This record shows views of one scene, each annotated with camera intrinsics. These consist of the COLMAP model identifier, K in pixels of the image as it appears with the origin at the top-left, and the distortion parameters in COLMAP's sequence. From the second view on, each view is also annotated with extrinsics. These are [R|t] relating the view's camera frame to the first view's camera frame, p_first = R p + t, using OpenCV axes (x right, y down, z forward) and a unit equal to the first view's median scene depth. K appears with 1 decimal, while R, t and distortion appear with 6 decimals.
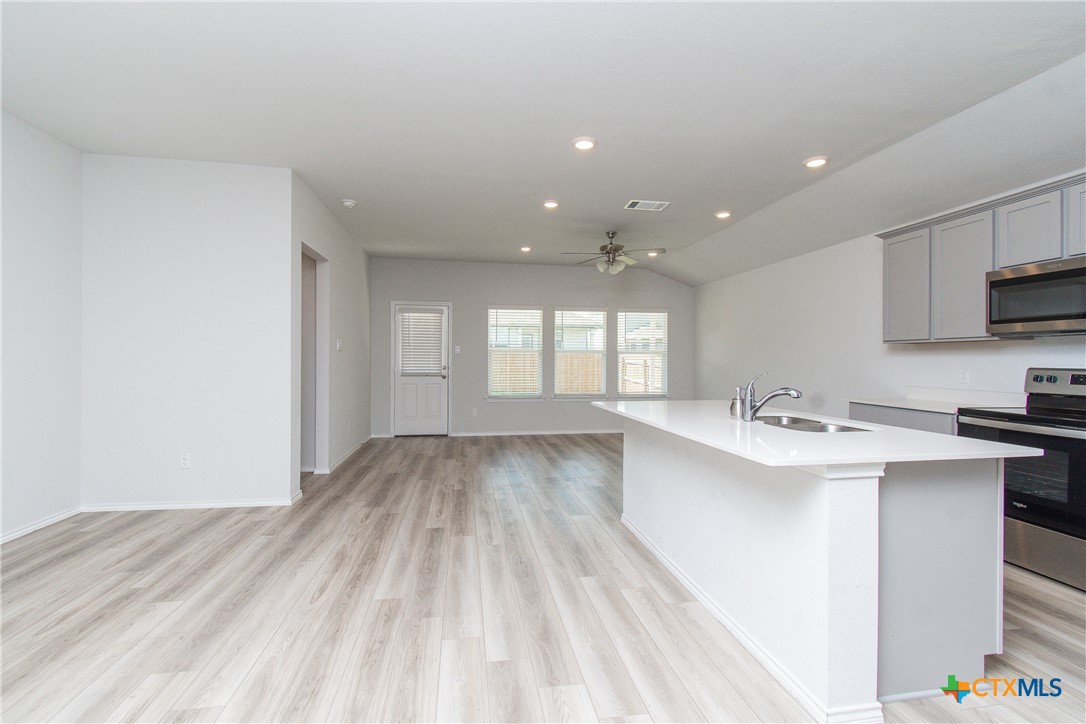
lens RADIAL K [[489.6, 0, 548.7], [0, 489.6, 357.7], [0, 0, 1]] dist [0.026000, -0.034235]
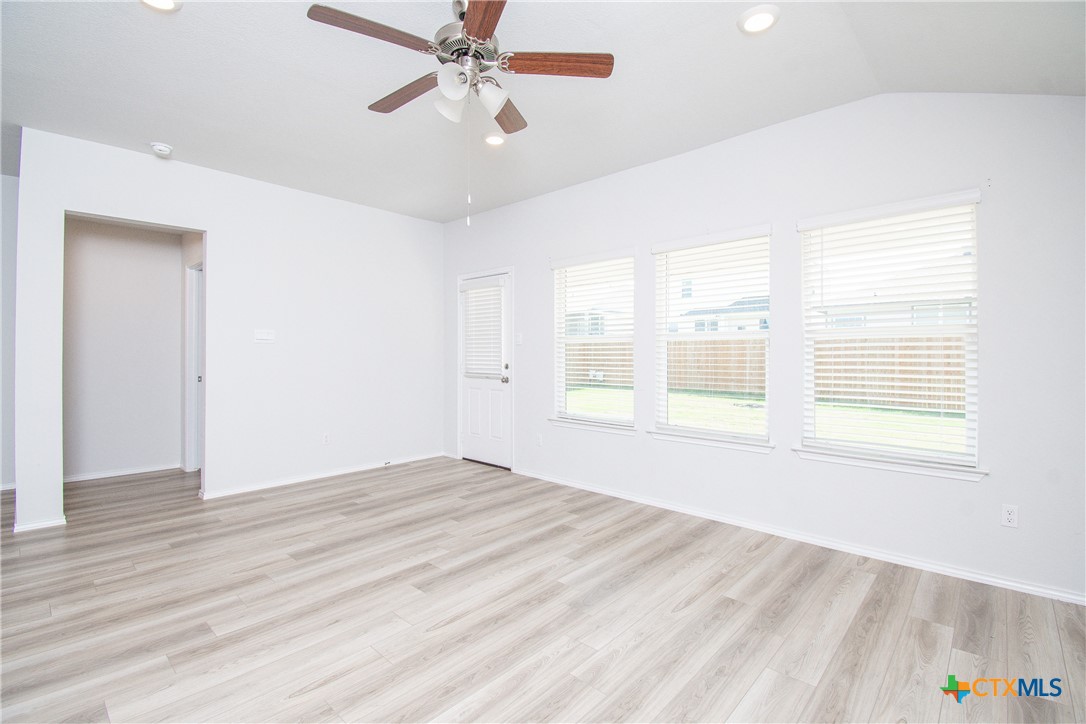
lens RADIAL K [[489.6, 0, 548.7], [0, 489.6, 357.7], [0, 0, 1]] dist [0.026000, -0.034235]
pose [[0.618395, 0.007076, -0.785836, 0.338856], [-0.002754, 0.999973, 0.006837, 0.004105], [0.785863, -0.002064, 0.618397, 0.637916]]
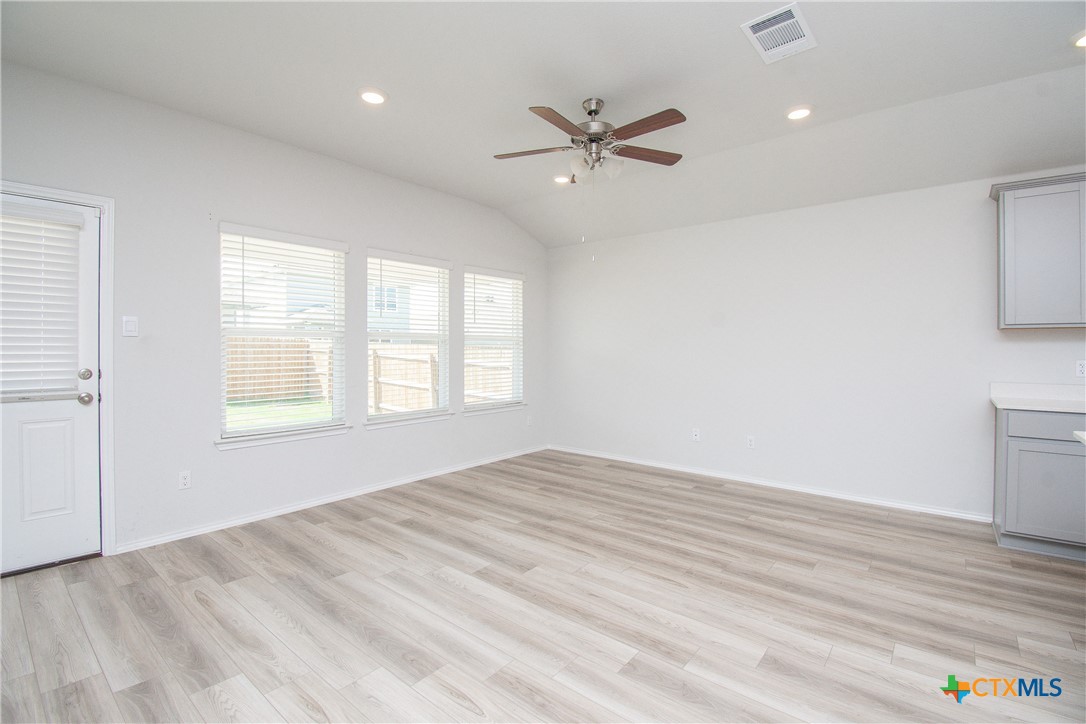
lens RADIAL K [[489.6, 0, 548.7], [0, 489.6, 357.7], [0, 0, 1]] dist [0.026000, -0.034235]
pose [[0.751033, -0.010412, 0.660183, -0.193899], [0.000652, 0.999887, 0.015027, 0.002957], [-0.660265, -0.010855, 0.750955, 0.499302]]
